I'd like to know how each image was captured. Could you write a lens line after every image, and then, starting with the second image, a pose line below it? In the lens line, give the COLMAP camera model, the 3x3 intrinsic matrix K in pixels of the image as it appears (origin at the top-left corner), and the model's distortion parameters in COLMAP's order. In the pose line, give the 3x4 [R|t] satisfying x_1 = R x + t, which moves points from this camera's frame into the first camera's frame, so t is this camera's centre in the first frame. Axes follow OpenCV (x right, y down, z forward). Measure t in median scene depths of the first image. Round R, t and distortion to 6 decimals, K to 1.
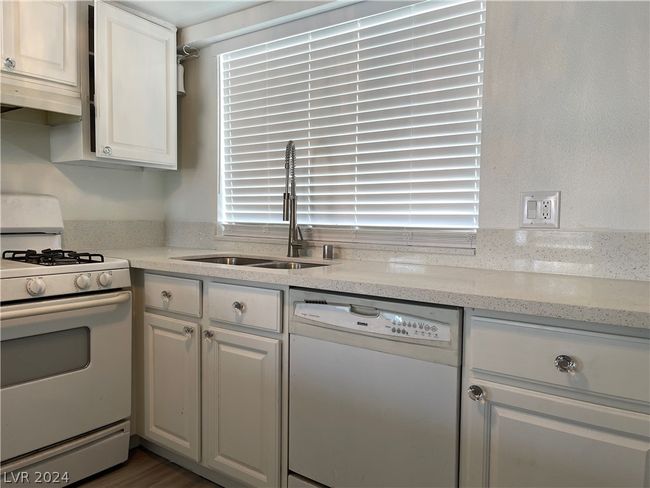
lens RADIAL K [[491.3, 0, 326.6], [0, 491.3, 245.5], [0, 0, 1]] dist [0.071633, -0.094708]
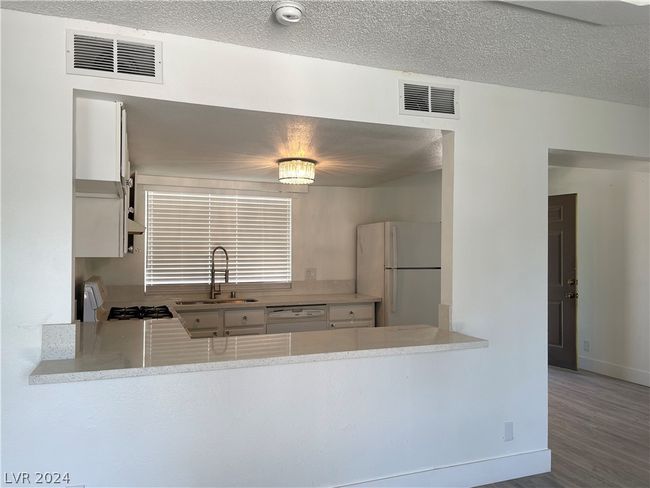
lens RADIAL K [[491.3, 0, 326.6], [0, 491.3, 245.5], [0, 0, 1]] dist [0.071633, -0.094708]
pose [[0.543694, -0.003066, 0.839278, -1.719364], [0.056233, 0.997879, -0.032783, -0.118164], [-0.837398, 0.065019, 0.542713, -0.624163]]
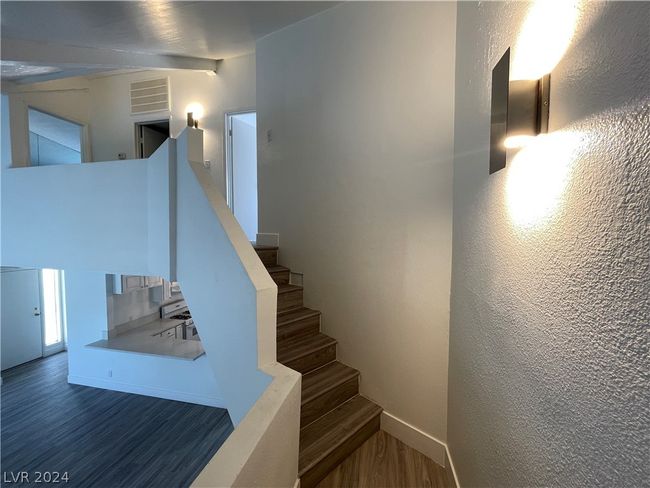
lens RADIAL K [[263.4, 0, 325.0], [0, 263.4, 247.1], [0, 0, 1]] dist [-0.002131, 0.000542]
pose [[0.919532, -0.028602, 0.391972, -0.321284], [0.033234, 0.999435, -0.005038, -0.650913], [-0.391607, 0.017659, 0.919963, -2.362734]]
